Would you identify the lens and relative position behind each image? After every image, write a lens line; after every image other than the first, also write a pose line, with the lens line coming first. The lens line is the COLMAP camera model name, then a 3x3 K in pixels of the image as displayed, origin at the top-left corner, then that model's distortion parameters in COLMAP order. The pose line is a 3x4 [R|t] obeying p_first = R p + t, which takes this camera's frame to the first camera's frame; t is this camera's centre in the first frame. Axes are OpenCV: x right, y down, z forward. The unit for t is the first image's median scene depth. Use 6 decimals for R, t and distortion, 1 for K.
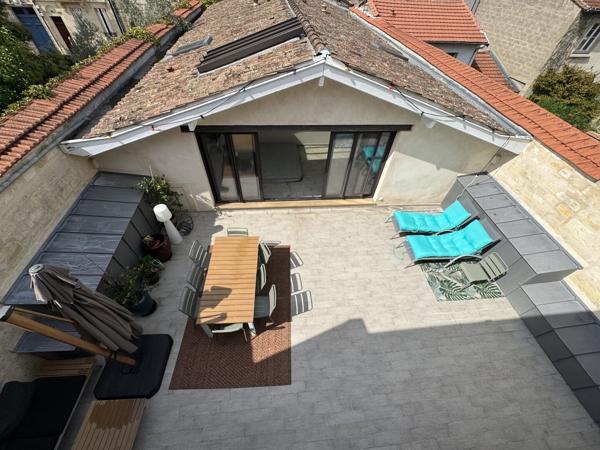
lens RADIAL K [[240.0, 0, 301.0], [0, 240.0, 224.4], [0, 0, 1]] dist [-0.004291, -0.000375]
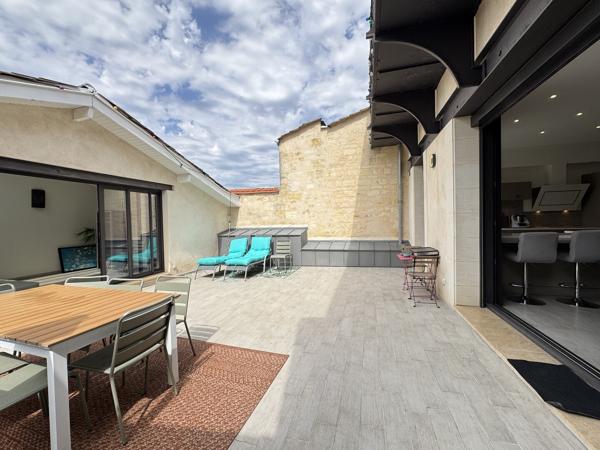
lens RADIAL K [[240.0, 0, 299.6], [0, 240.0, 224.8], [0, 0, 1]] dist [-0.004291, -0.000375]
pose [[0.367318, -0.076892, 0.926911, -0.466457], [0.723893, 0.649378, -0.232997, 0.492412], [-0.584001, 0.756568, 0.294190, 0.438167]]
